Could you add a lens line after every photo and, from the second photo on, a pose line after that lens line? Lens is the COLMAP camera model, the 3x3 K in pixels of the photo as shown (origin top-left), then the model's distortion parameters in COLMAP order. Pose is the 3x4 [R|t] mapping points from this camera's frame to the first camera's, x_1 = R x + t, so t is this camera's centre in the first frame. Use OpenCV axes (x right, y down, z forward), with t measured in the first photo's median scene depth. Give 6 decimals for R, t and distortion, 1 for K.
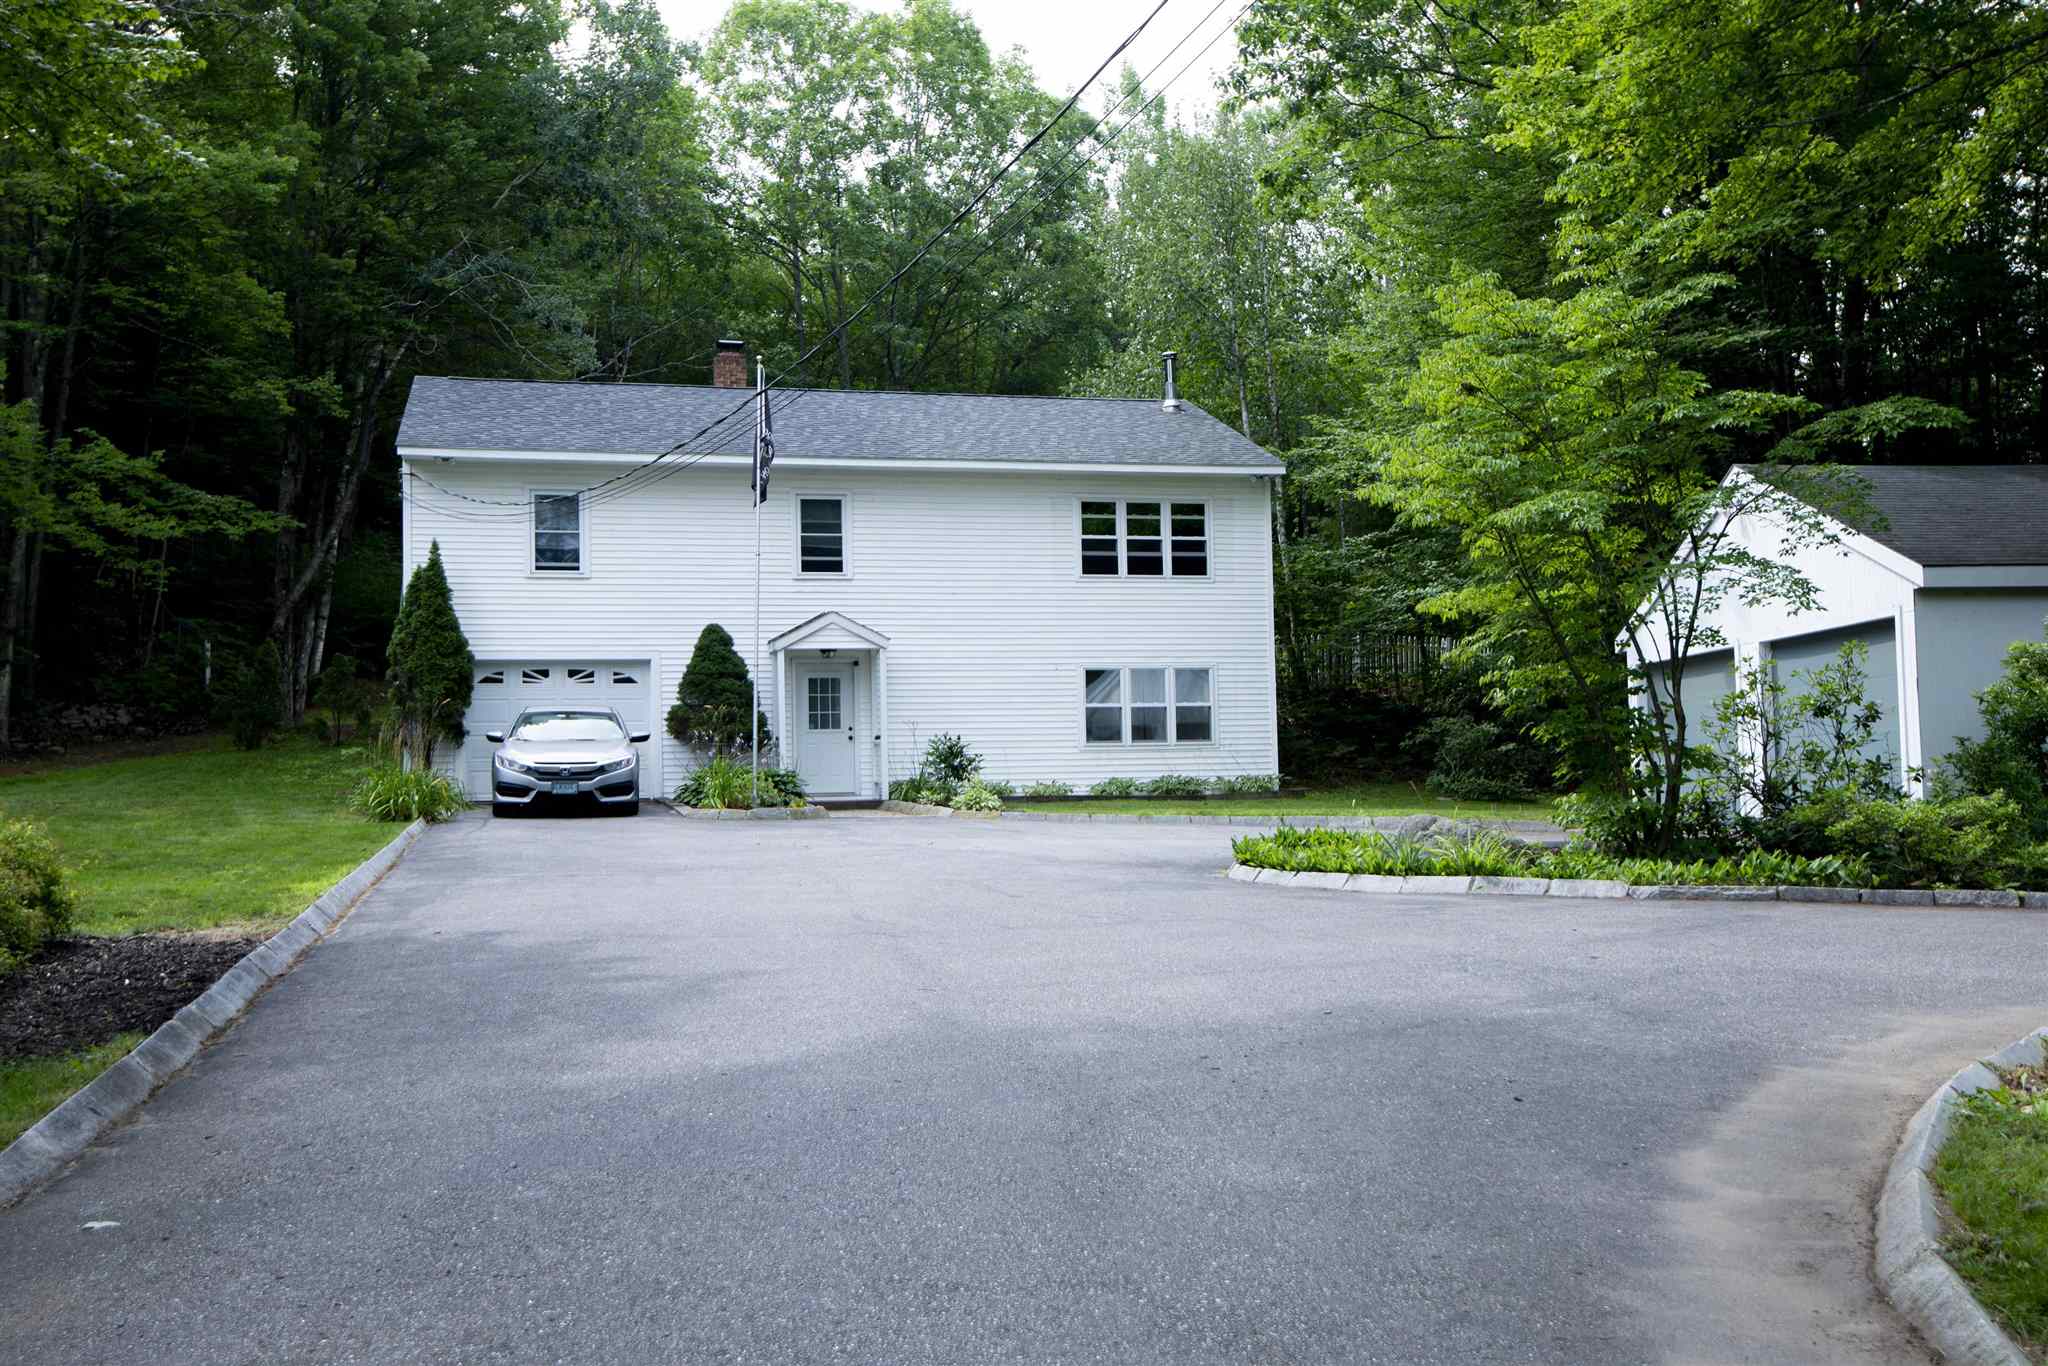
lens RADIAL K [[1956.2, 0, 1012.1], [0, 1956.2, 678.1], [0, 0, 1]] dist [0.042602, 0.000000]
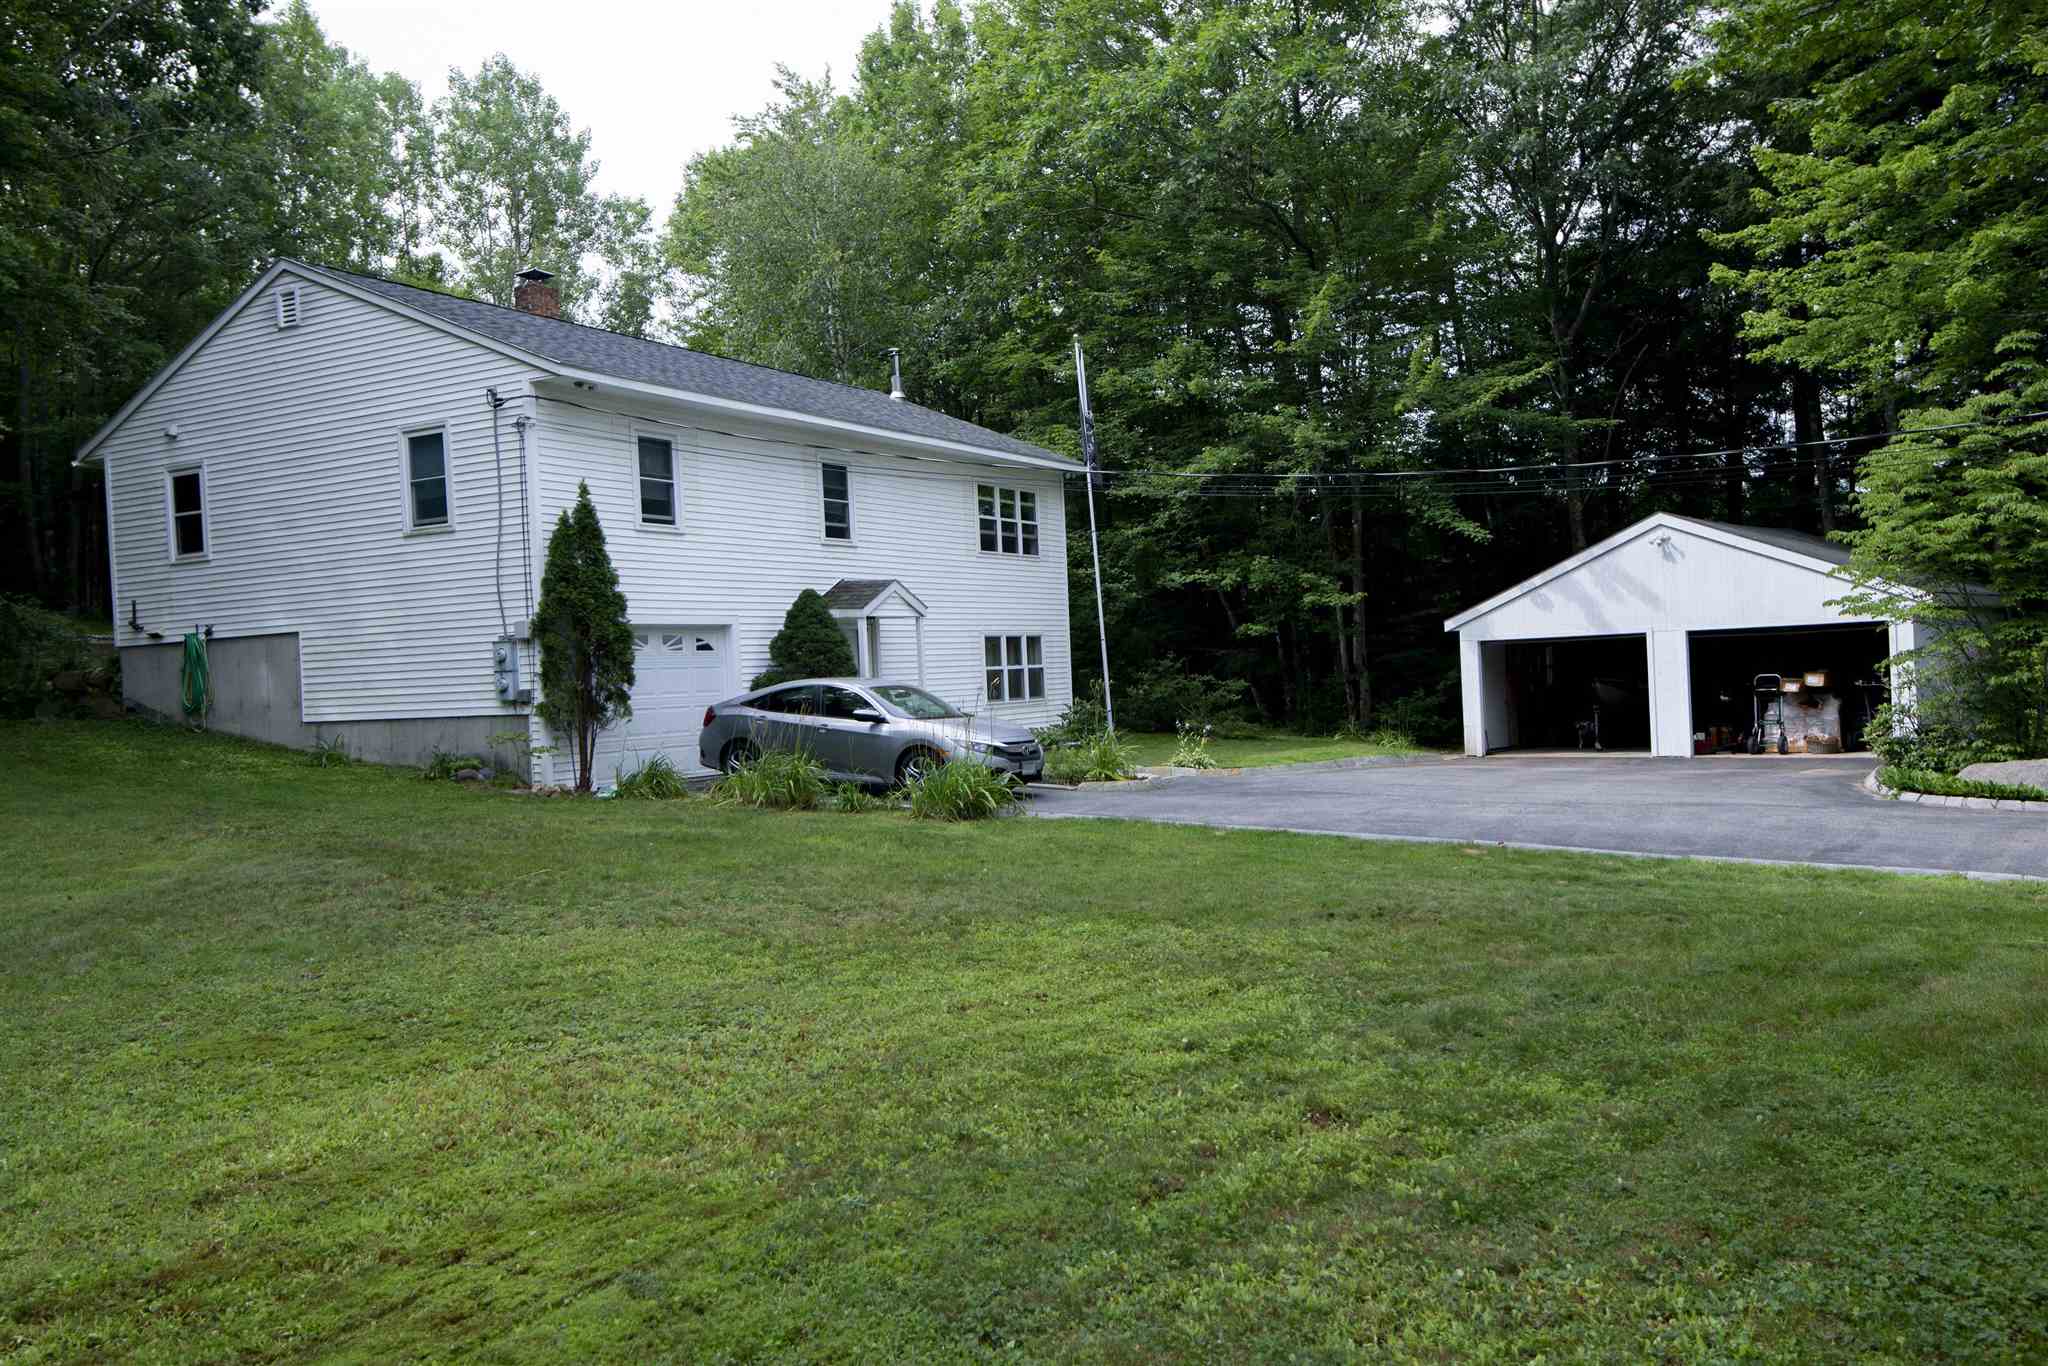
lens RADIAL K [[1596.7, 0, 1033.2], [0, 1596.7, 675.5], [0, 0, 1]] dist [0.013159, -0.008694]
pose [[0.674173, -0.014170, 0.738437, -0.625734], [-0.012058, 0.999472, 0.030188, -0.009643], [-0.738475, -0.029256, 0.673646, 0.368407]]
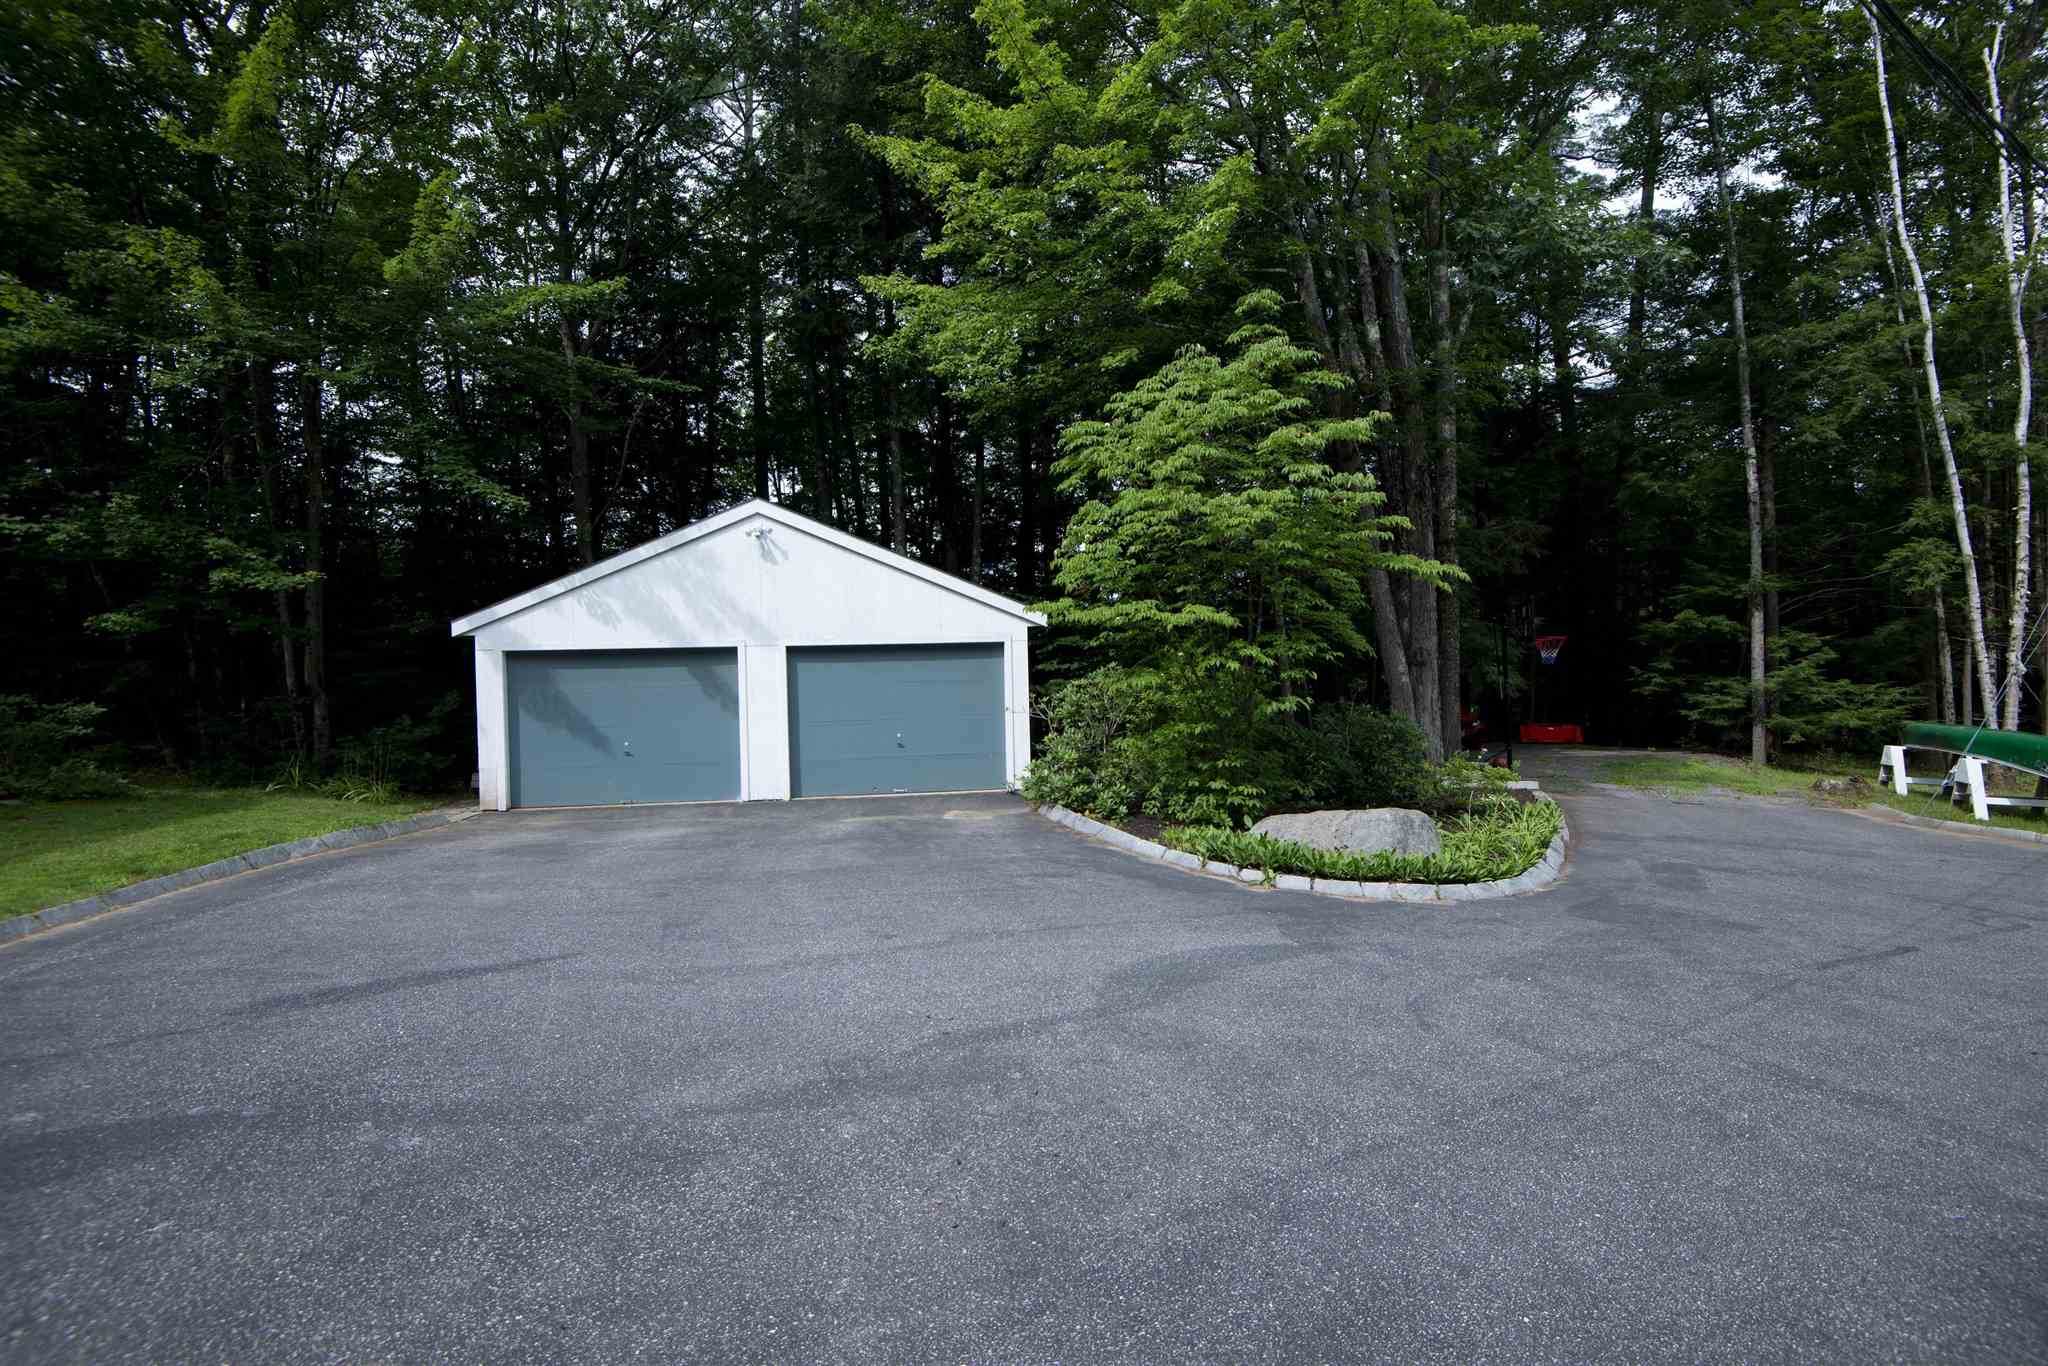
lens RADIAL K [[962.5, 0, 1038.1], [0, 962.5, 674.8], [0, 0, 1]] dist [-0.035211, -0.004055]
pose [[-0.101504, 0.022649, 0.994577, -0.172576], [-0.036263, 0.998992, -0.026451, 0.008036], [-0.994174, -0.038751, -0.100581, 0.627594]]
